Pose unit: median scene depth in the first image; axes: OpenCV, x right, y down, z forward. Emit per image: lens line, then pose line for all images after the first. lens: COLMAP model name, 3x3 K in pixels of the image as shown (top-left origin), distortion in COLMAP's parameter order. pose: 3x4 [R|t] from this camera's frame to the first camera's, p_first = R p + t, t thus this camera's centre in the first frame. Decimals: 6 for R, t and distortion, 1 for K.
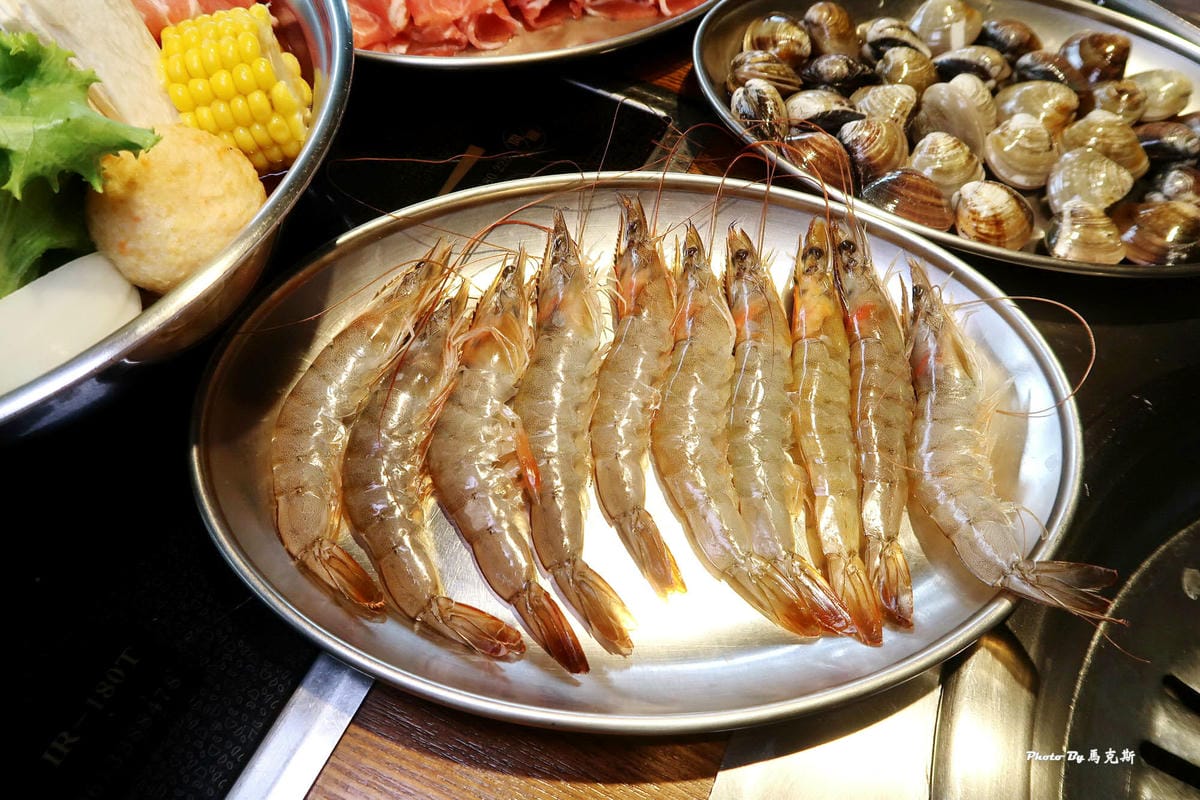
lens RADIAL K [[486.0, 0, 634.8], [0, 486.0, 399.4], [0, 0, 1]] dist [-0.008432, 0.000097]
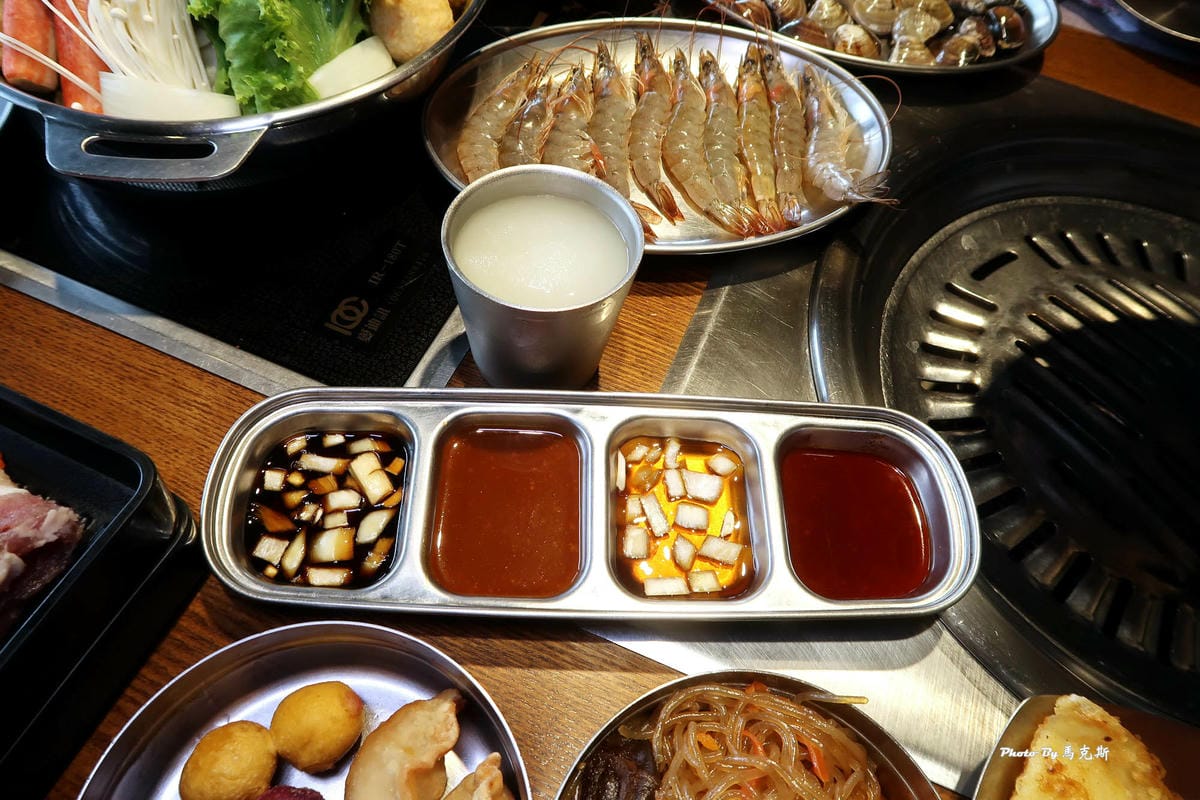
lens RADIAL K [[486.0, 0, 601.5], [0, 486.0, 395.5], [0, 0, 1]] dist [-0.008432, 0.000097]
pose [[0.999565, -0.025242, 0.015227, -0.220169], [0.025001, 0.999562, 0.015825, 0.868217], [-0.015620, -0.015437, 0.999759, -0.752365]]
